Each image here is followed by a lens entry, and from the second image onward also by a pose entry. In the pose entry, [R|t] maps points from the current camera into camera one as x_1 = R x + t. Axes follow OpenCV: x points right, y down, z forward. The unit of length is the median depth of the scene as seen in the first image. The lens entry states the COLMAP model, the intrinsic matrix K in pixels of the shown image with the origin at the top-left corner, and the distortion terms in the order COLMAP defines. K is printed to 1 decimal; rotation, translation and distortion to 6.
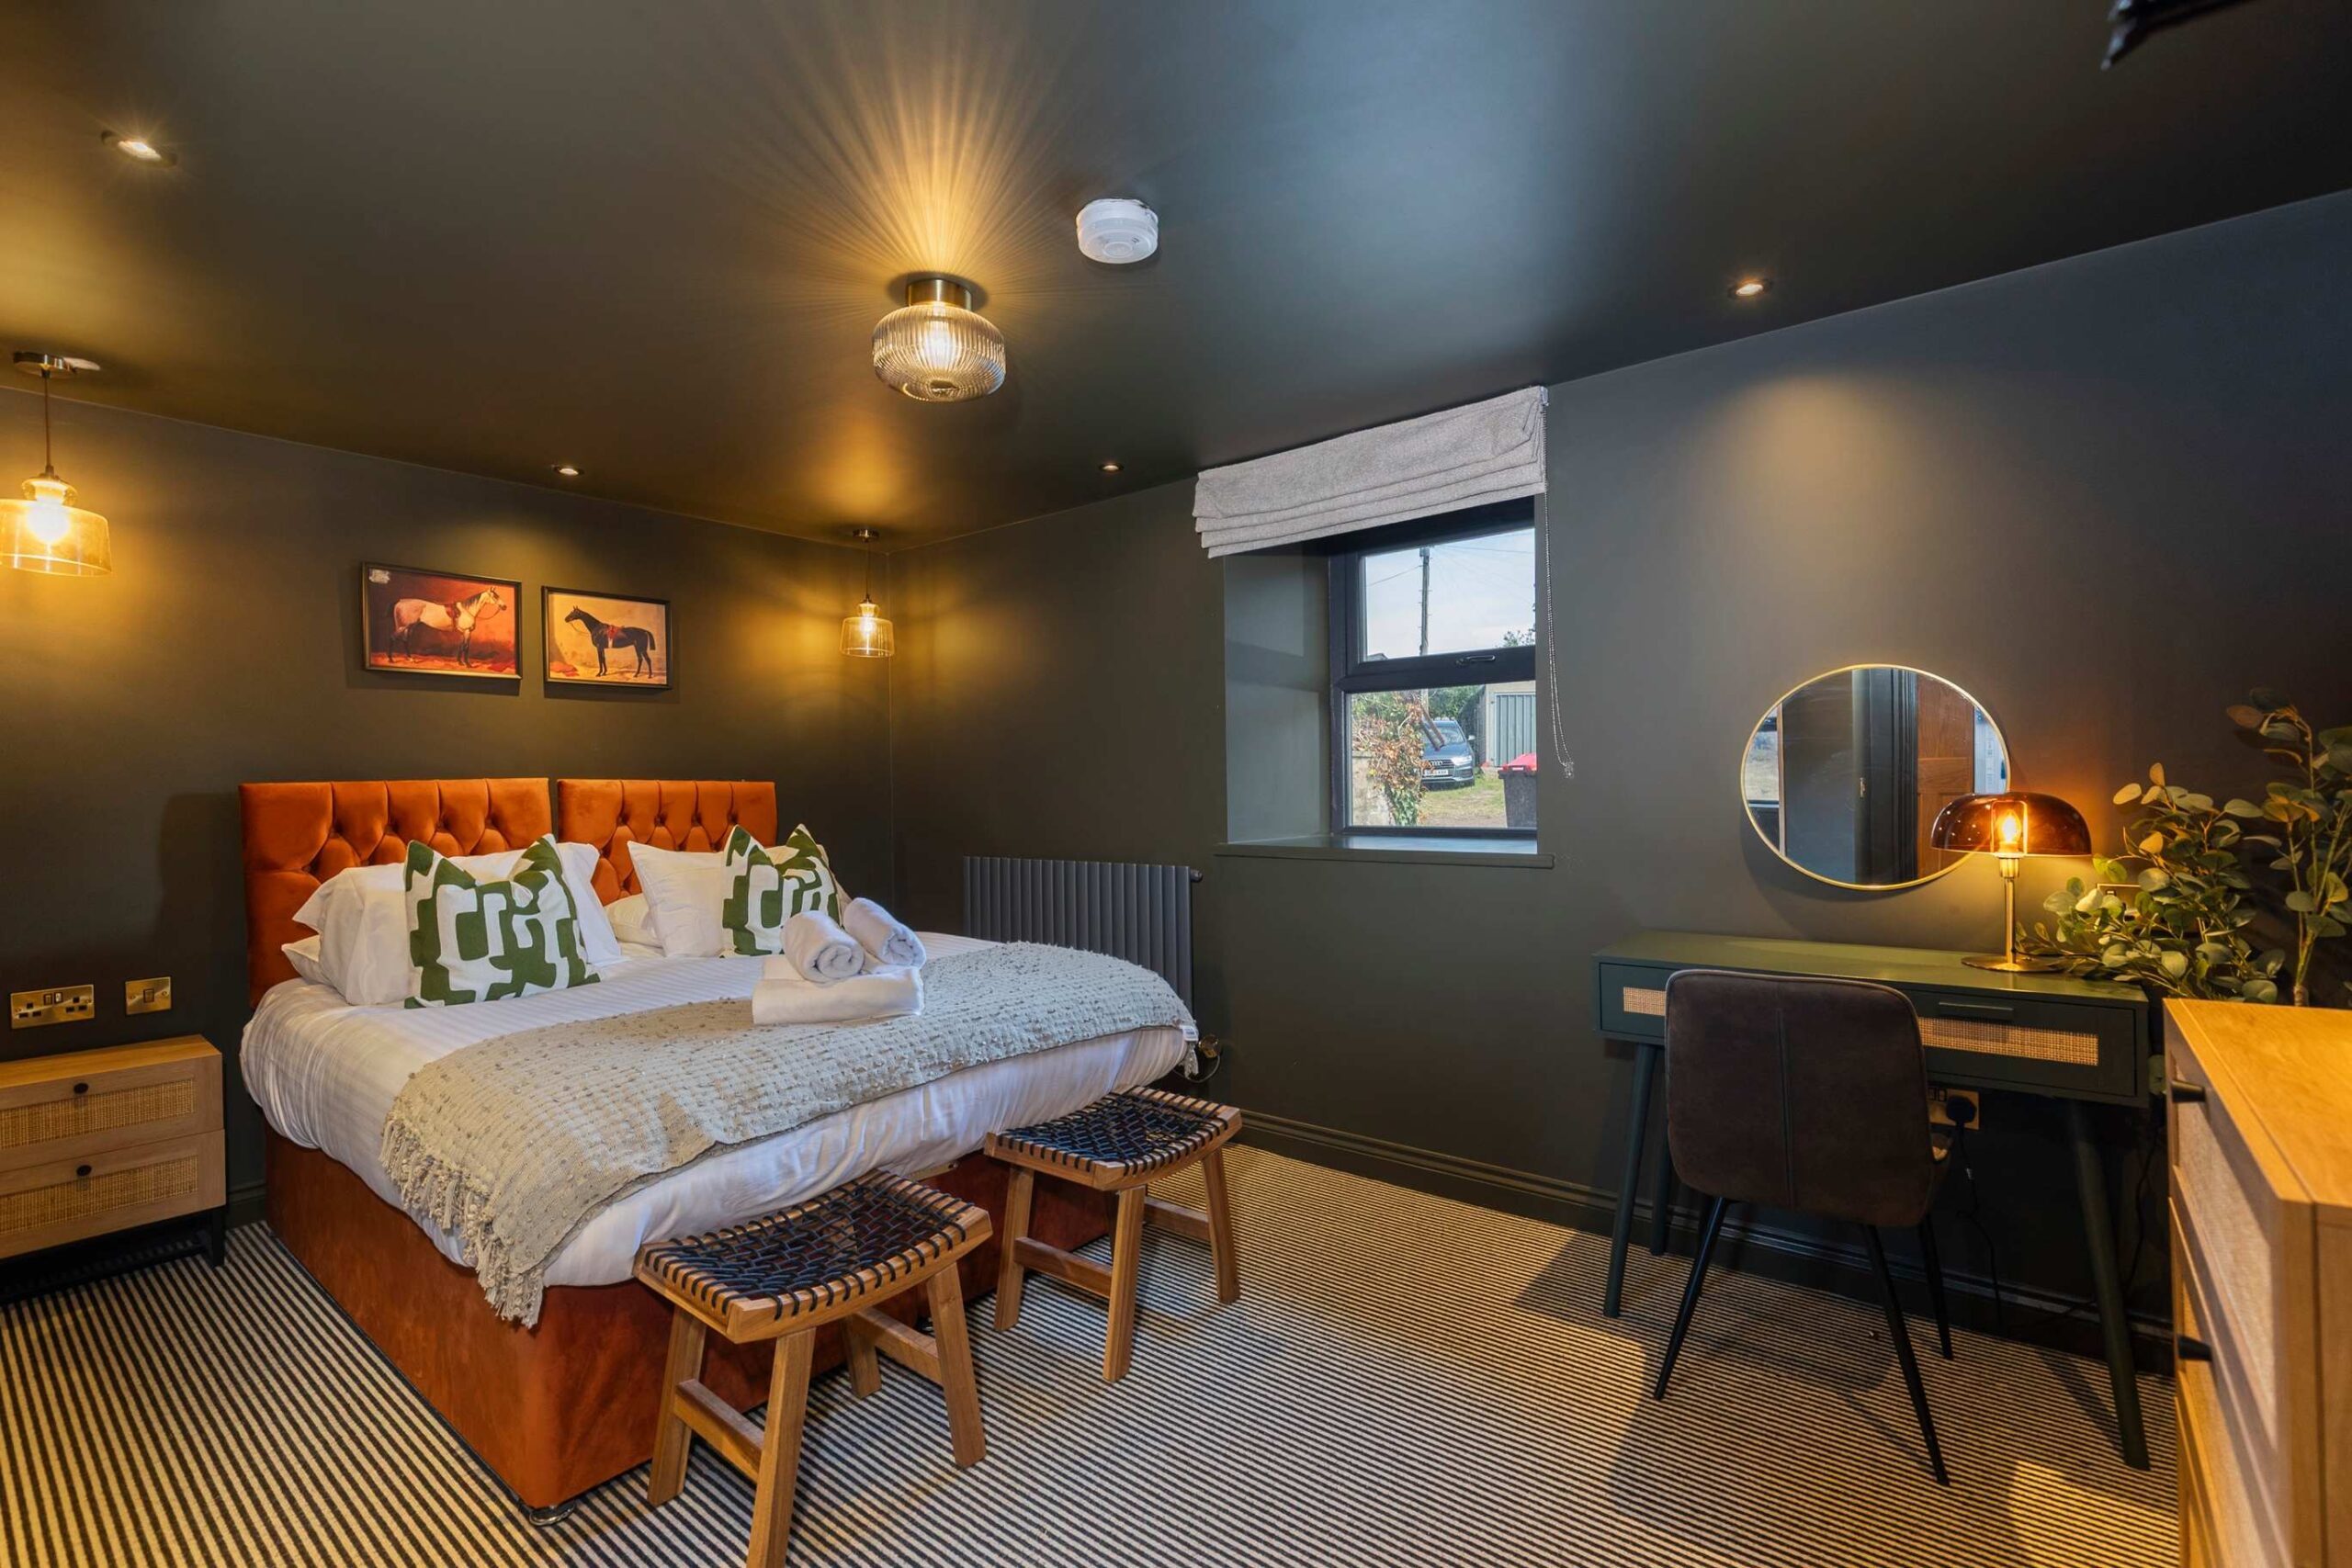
lens RADIAL K [[1058.4, 0, 1184.9], [0, 1058.4, 794.4], [0, 0, 1]] dist [0.001497, 0.000063]
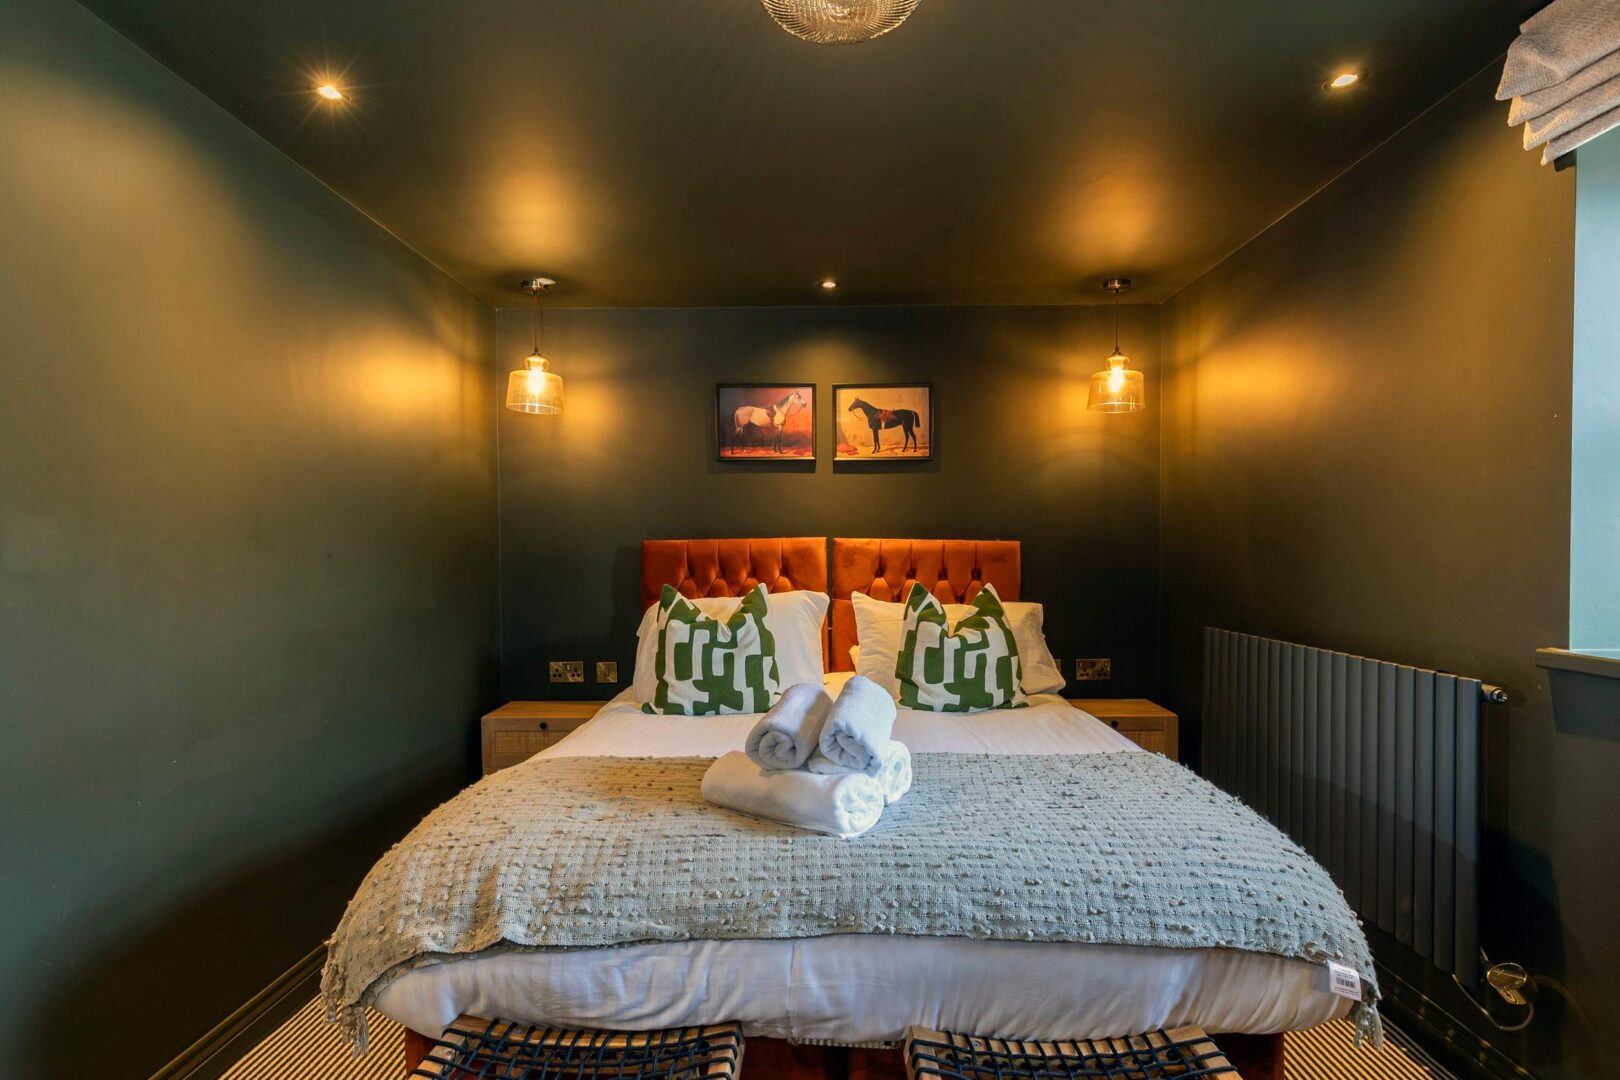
lens RADIAL K [[796.7, 0, 815.9], [0, 796.7, 559.3], [0, 0, 1]] dist [0.017141, -0.001620]
pose [[0.619538, 0.023103, -0.784627, 0.141018], [-0.012936, 0.999732, 0.019222, -0.007778], [0.784860, -0.001759, 0.619670, 0.433822]]
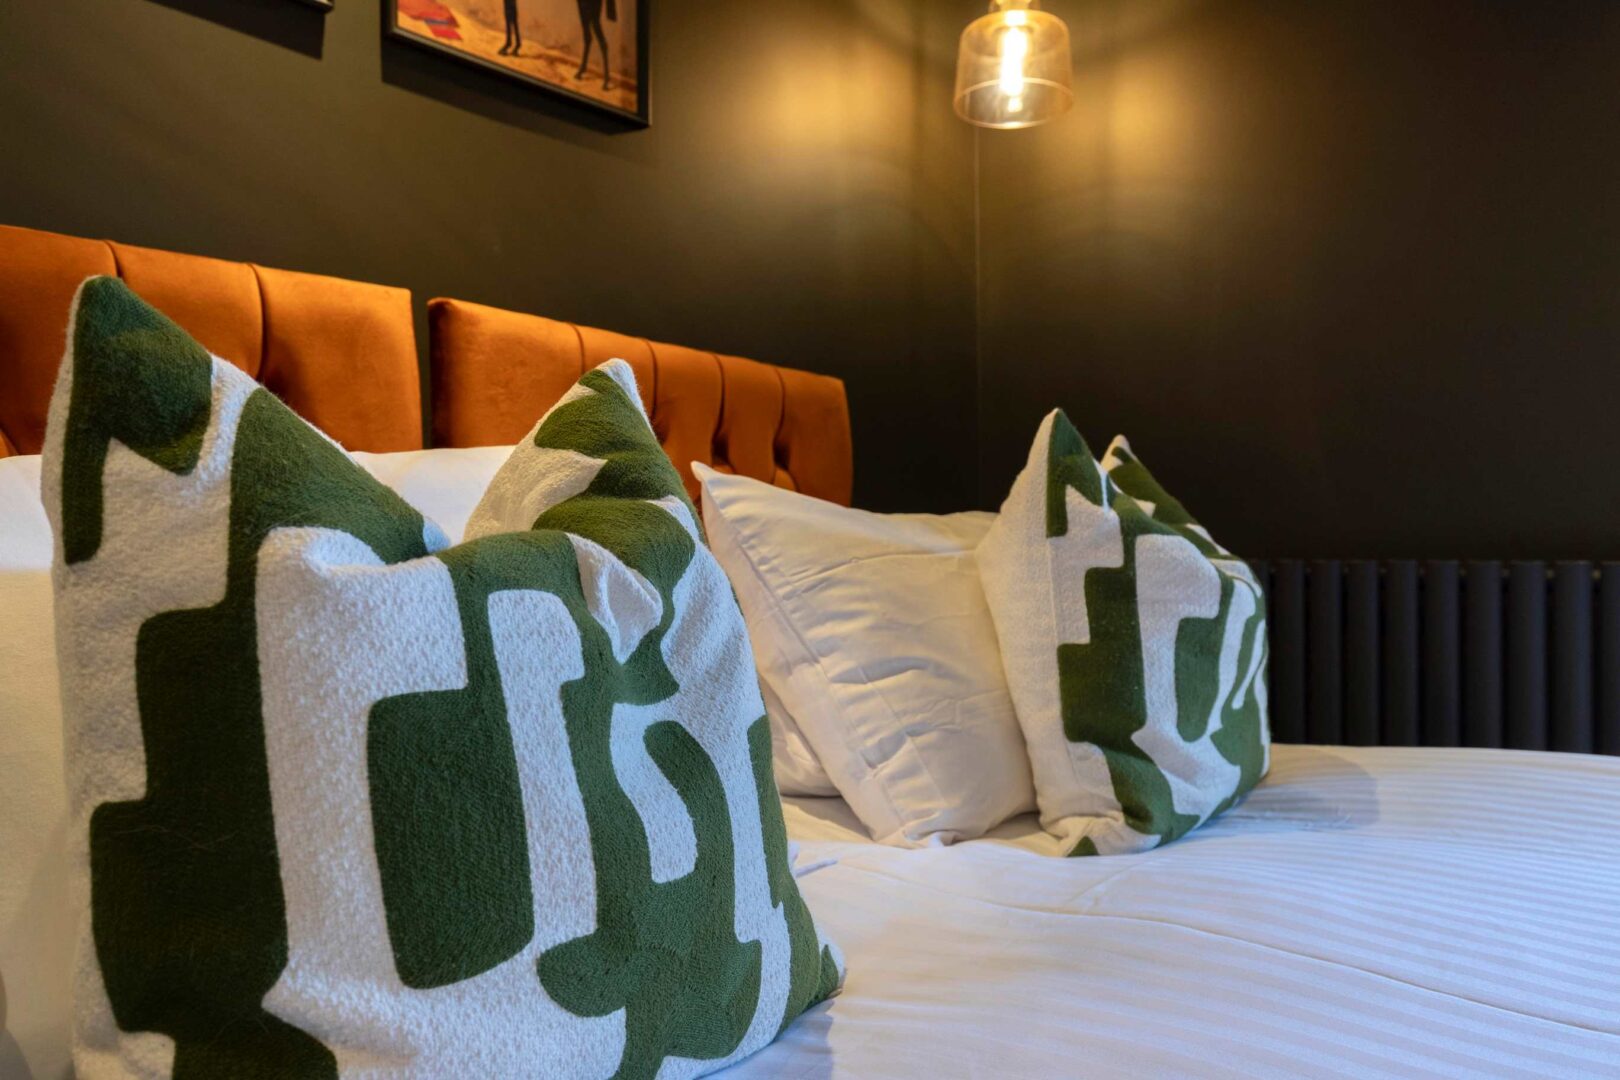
lens RADIAL K [[1177.9, 0, 808.3], [0, 1177.9, 539.1], [0, 0, 1]] dist [0.000891, -0.001623]
pose [[0.999974, 0.005927, -0.004088, -0.501988], [-0.005967, 0.999934, -0.009843, 0.072180], [0.004030, 0.009867, 0.999943, 0.662729]]
